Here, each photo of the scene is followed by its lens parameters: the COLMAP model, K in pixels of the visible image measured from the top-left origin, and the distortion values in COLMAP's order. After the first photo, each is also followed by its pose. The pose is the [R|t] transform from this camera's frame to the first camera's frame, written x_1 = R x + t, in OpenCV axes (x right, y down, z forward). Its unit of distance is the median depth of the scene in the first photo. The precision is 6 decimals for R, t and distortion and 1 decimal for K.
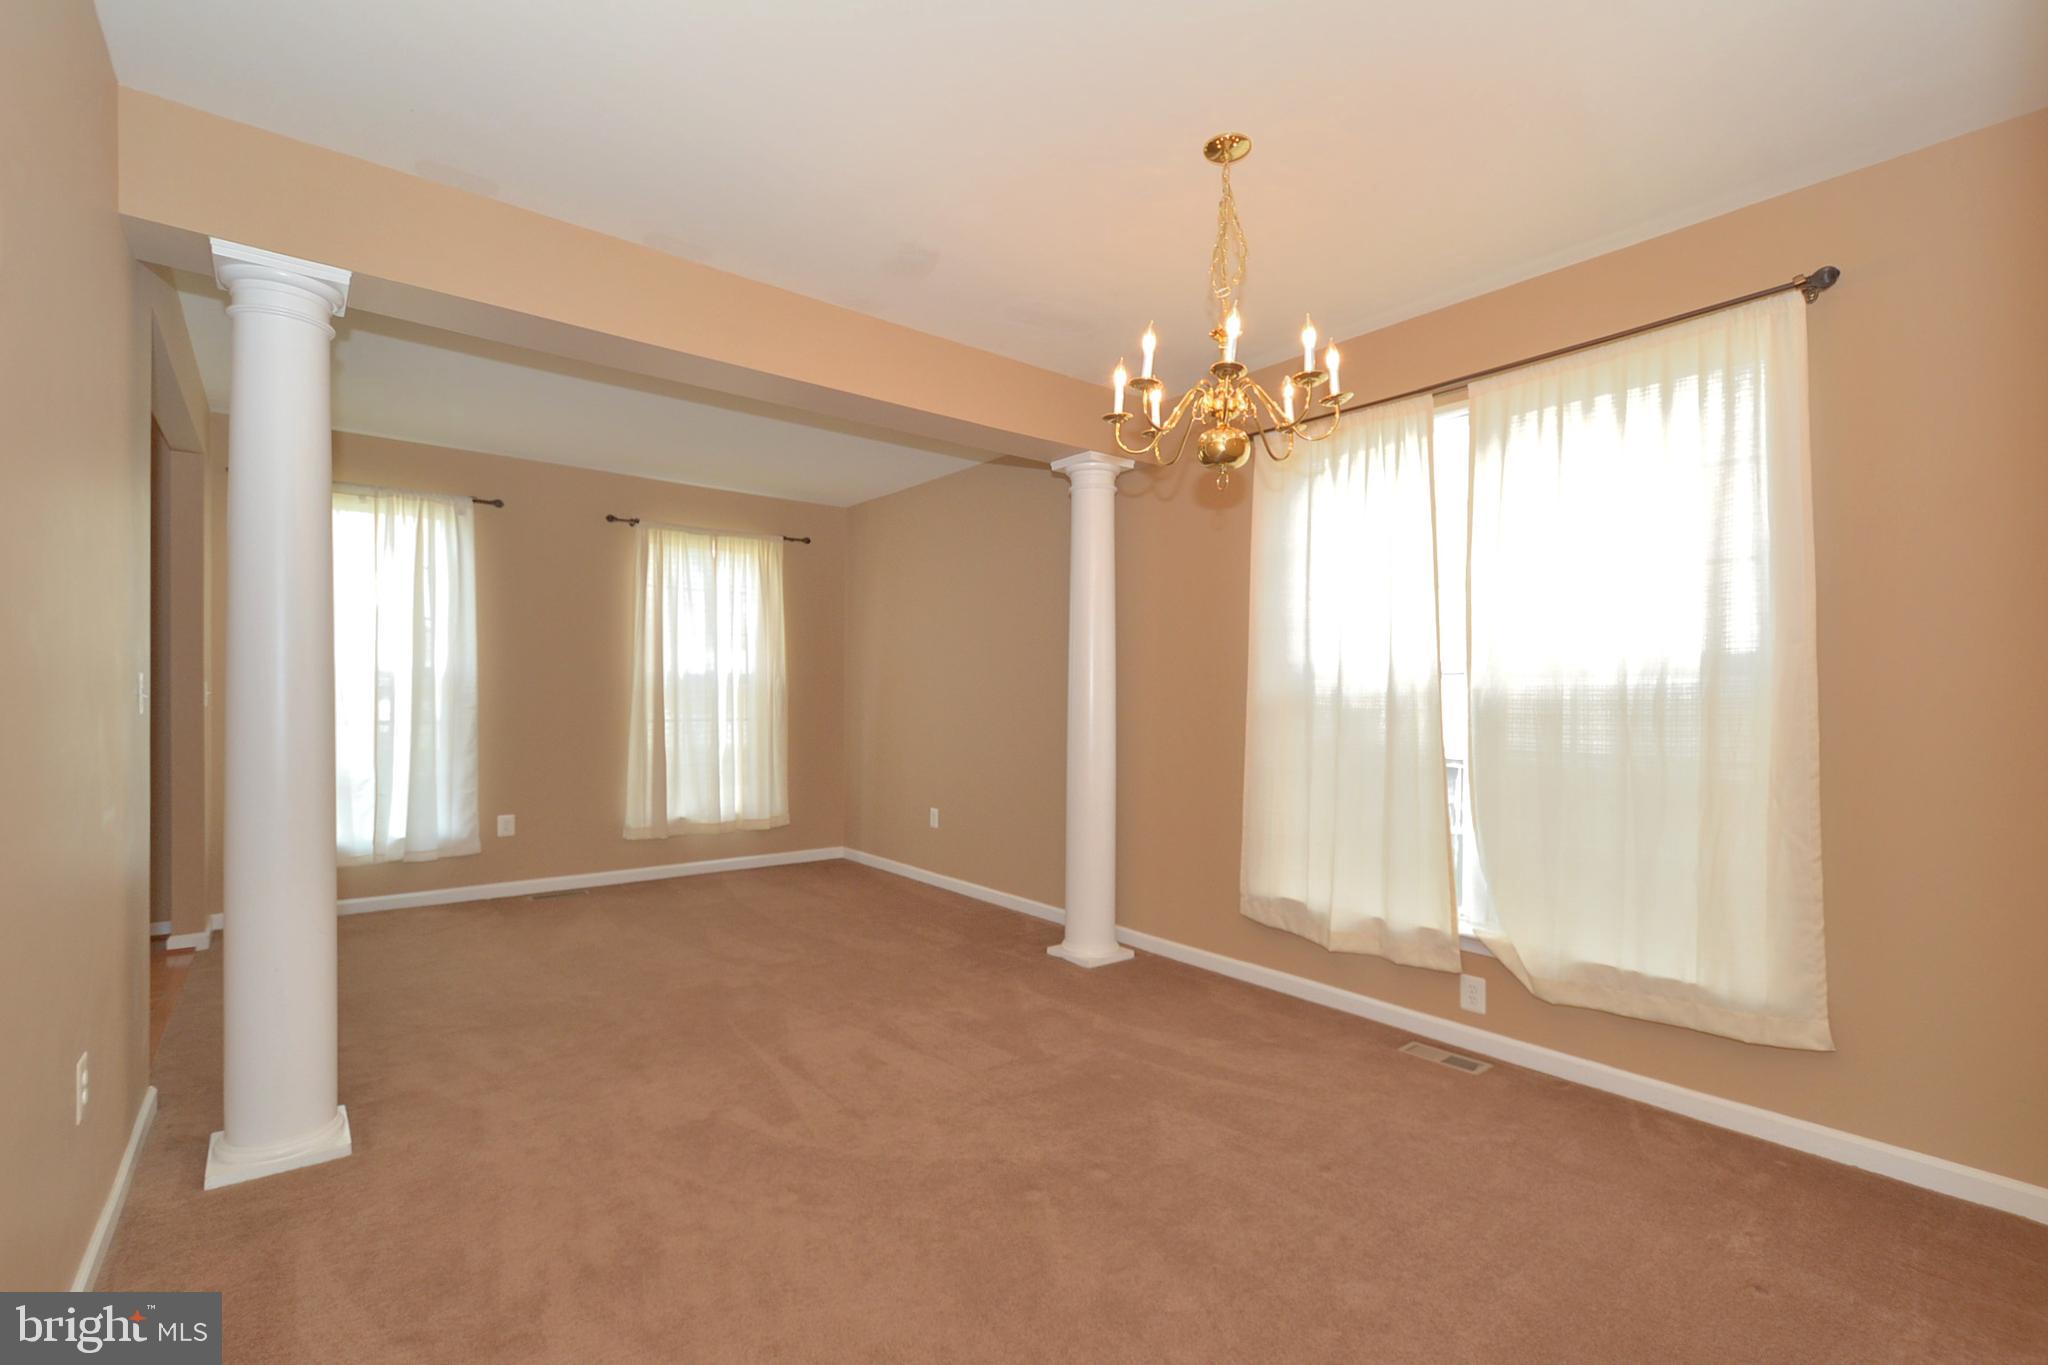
lens RADIAL K [[913.7, 0, 1028.2], [0, 913.7, 705.7], [0, 0, 1]] dist [0.011790, 0.000041]
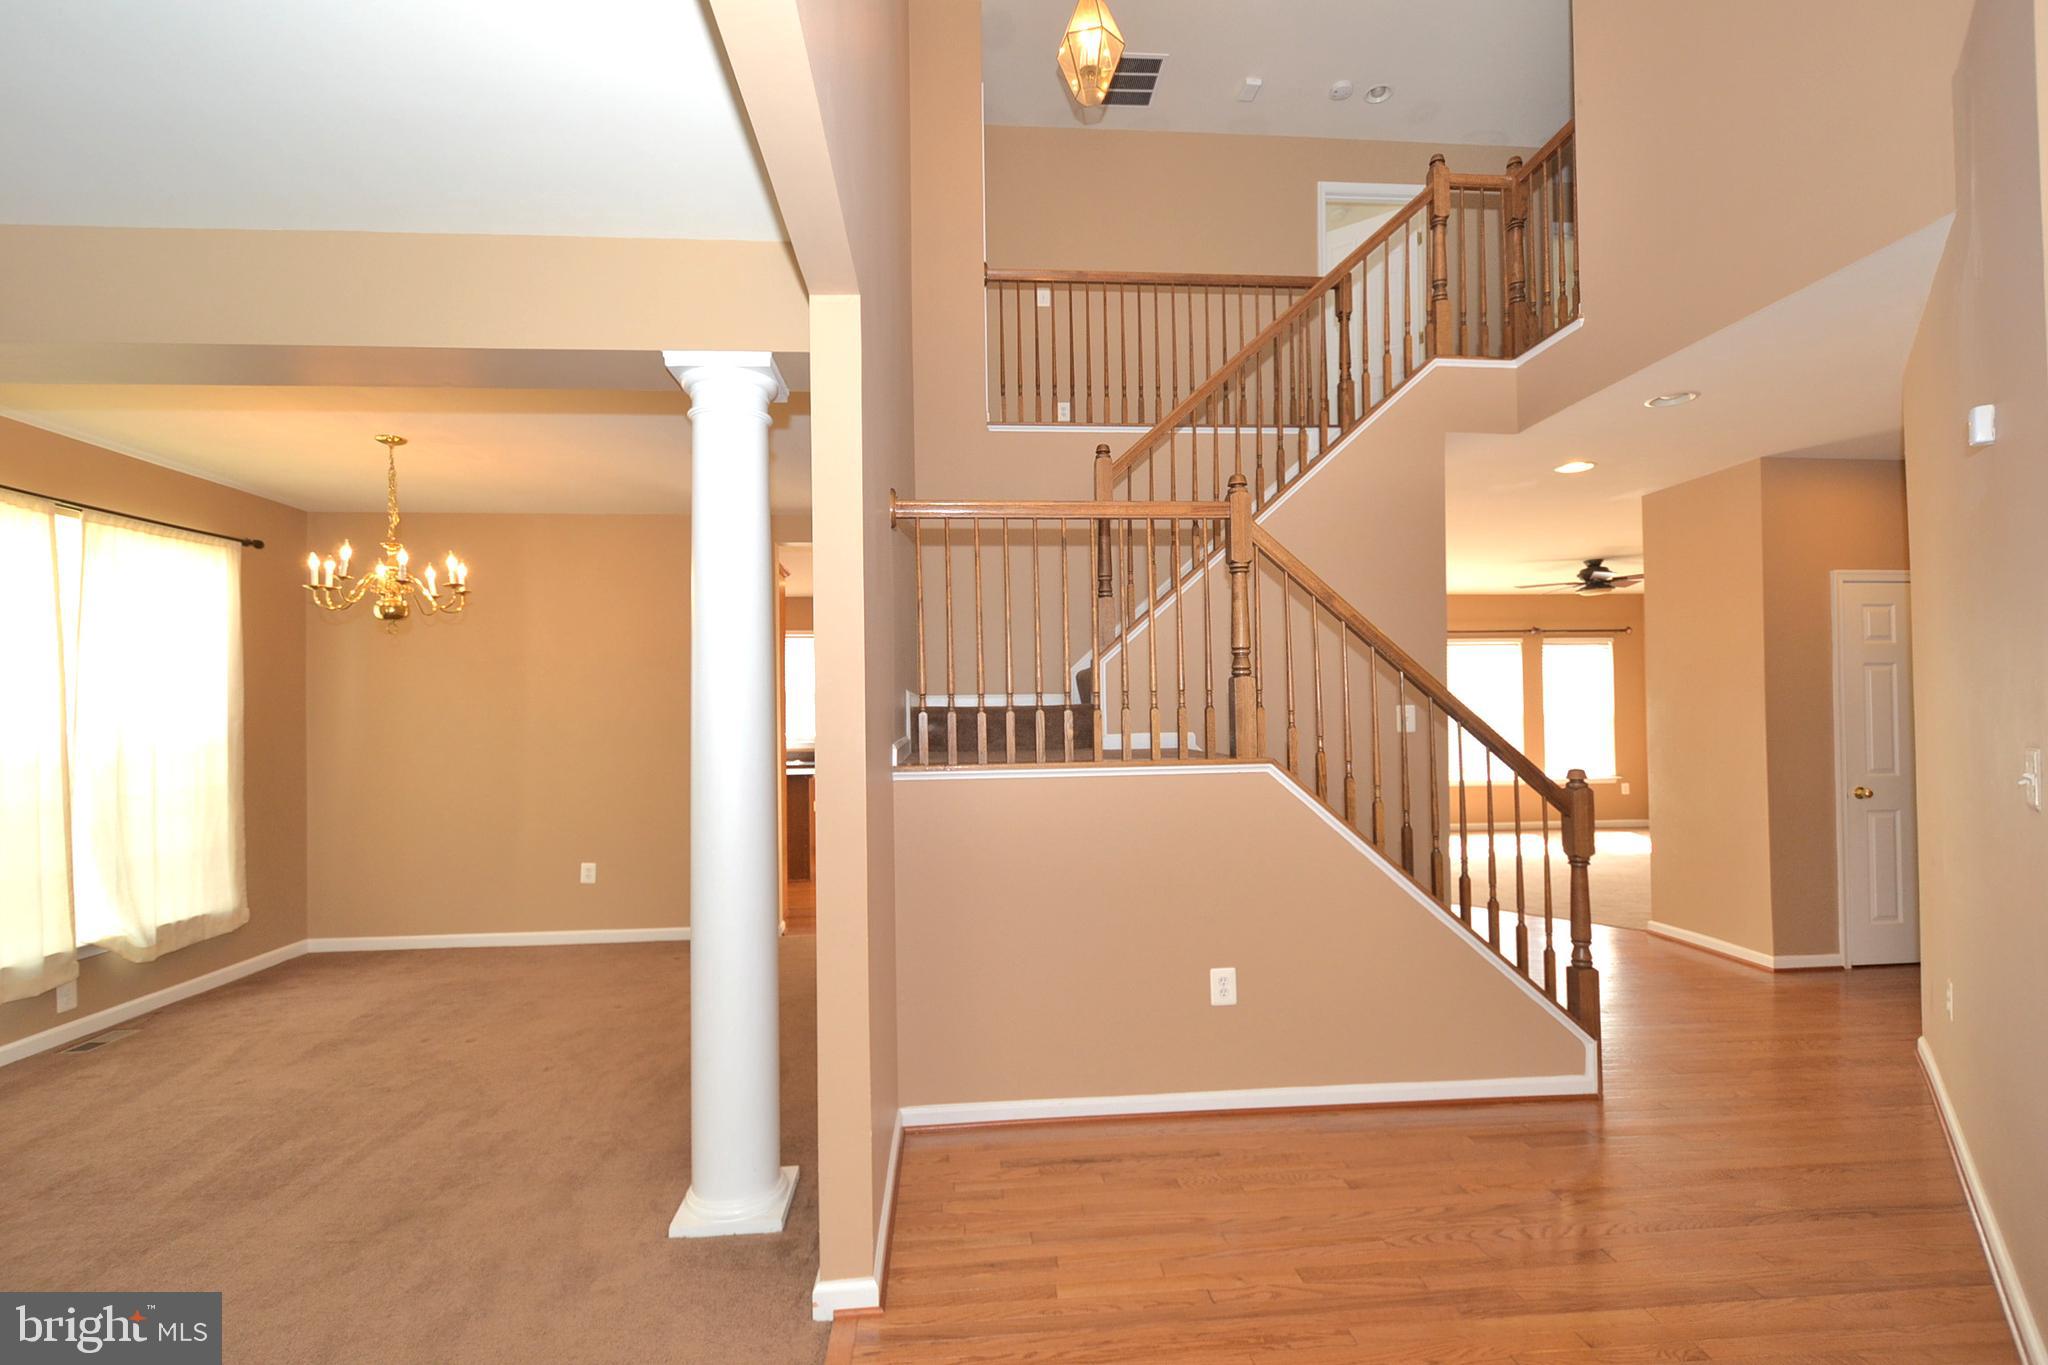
lens RADIAL K [[913.7, 0, 1028.2], [0, 913.7, 705.7], [0, 0, 1]] dist [0.011790, 0.000041]
pose [[-0.830054, 0.010905, 0.557576, -1.367600], [0.013358, 0.999911, 0.000330, -0.060537], [-0.557523, 0.007722, -0.830126, 1.409552]]
